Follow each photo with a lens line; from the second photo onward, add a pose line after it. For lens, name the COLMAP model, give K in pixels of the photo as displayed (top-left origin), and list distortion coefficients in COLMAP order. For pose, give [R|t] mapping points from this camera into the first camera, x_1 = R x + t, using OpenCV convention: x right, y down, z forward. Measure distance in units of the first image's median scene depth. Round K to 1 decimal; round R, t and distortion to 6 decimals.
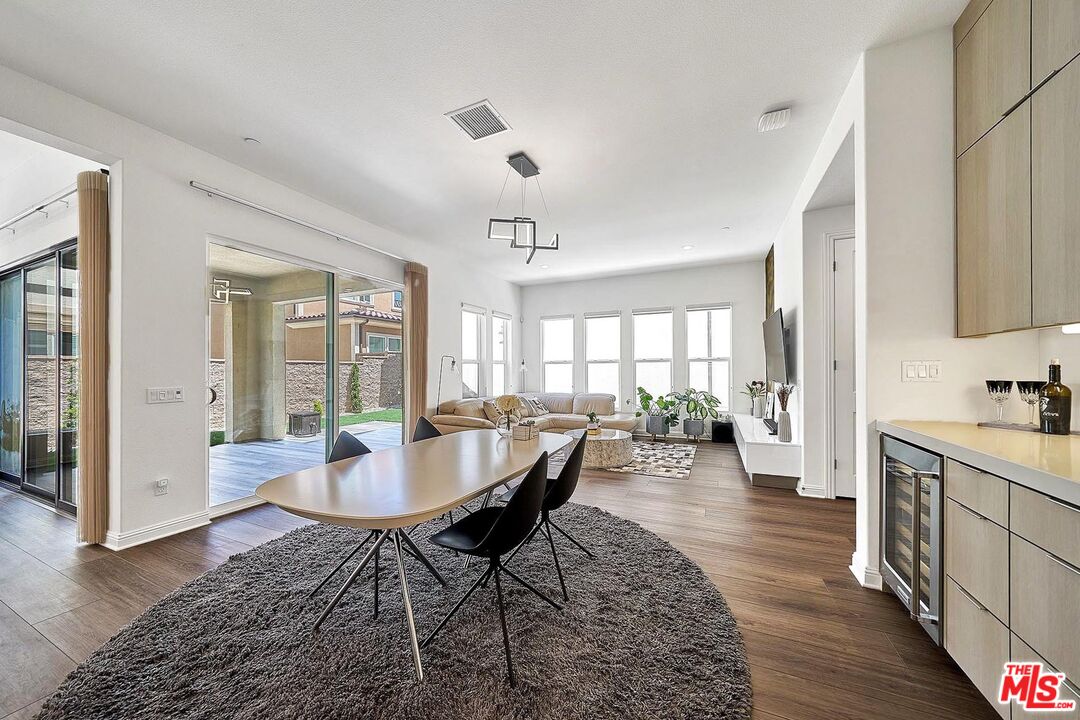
lens RADIAL K [[393.5, 0, 509.5], [0, 393.5, 367.8], [0, 0, 1]] dist [-0.000653, -0.000087]
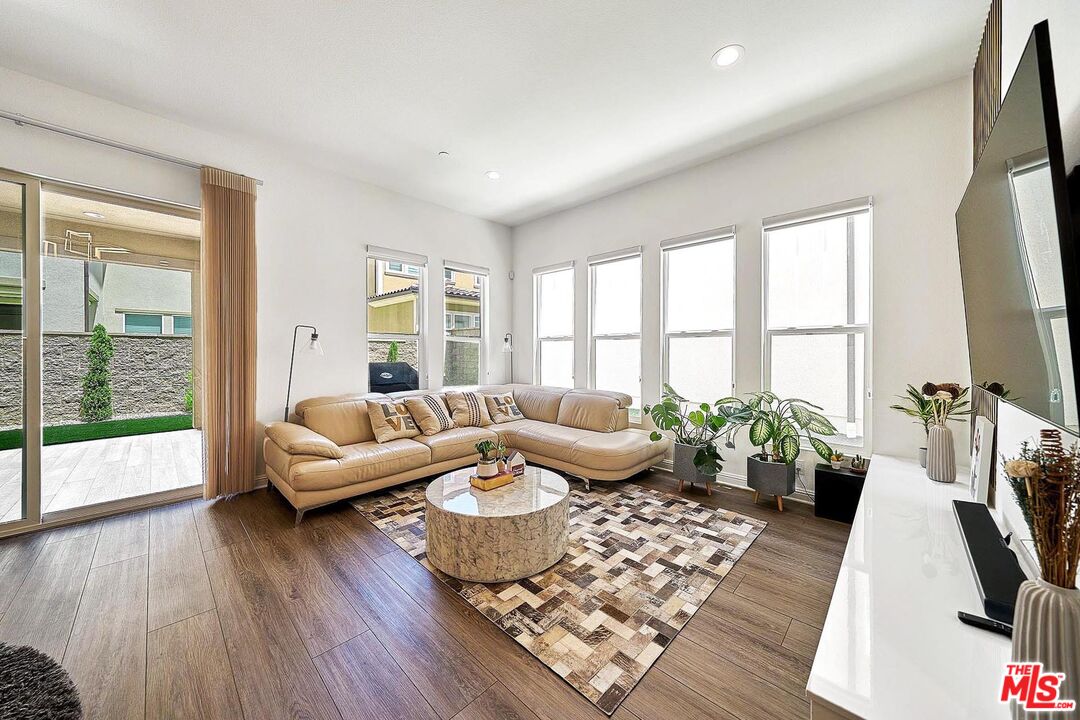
lens RADIAL K [[372.5, 0, 540.0], [0, 372.5, 360.0], [0, 0, 1]] dist [-0.000791, -0.000052]
pose [[0.957525, 0.016071, -0.287901, 0.318374], [-0.007106, 0.999457, 0.032160, 0.001721], [0.288261, -0.028749, 0.957120, 0.478102]]
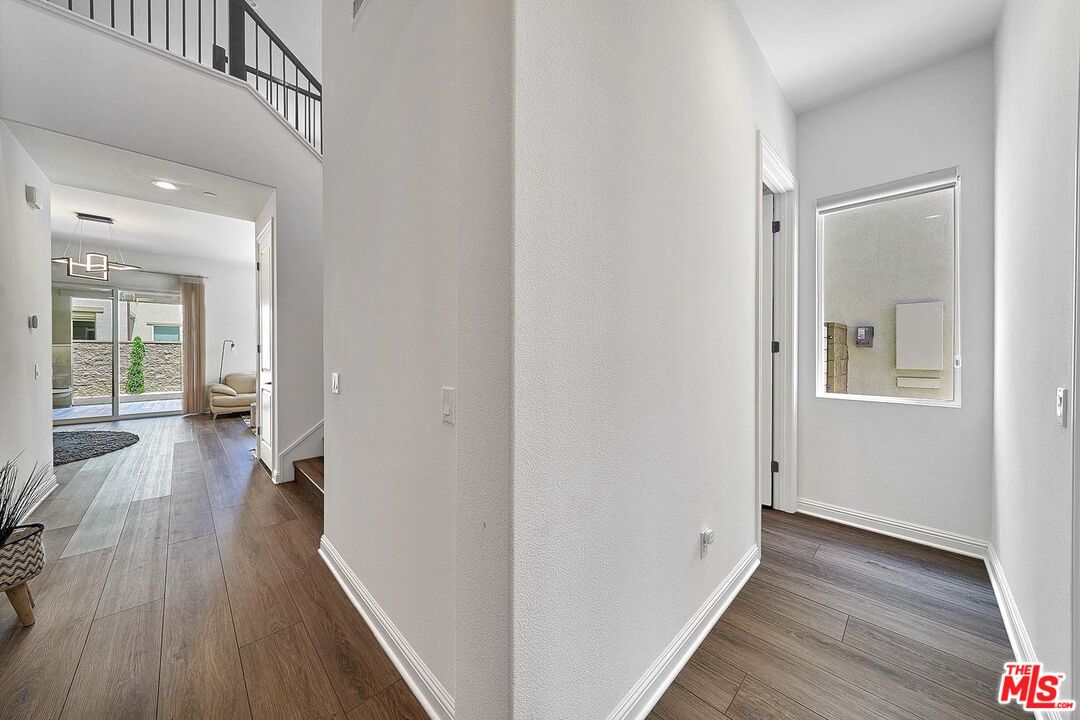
lens RADIAL K [[372.5, 0, 540.0], [0, 372.5, 360.0], [0, 0, 1]] dist [-0.000791, -0.000052]
pose [[0.945036, 0.013517, -0.326688, 1.114815], [-0.004153, 0.999561, 0.029344, -0.004082], [0.326941, -0.026375, 0.944677, 0.121652]]
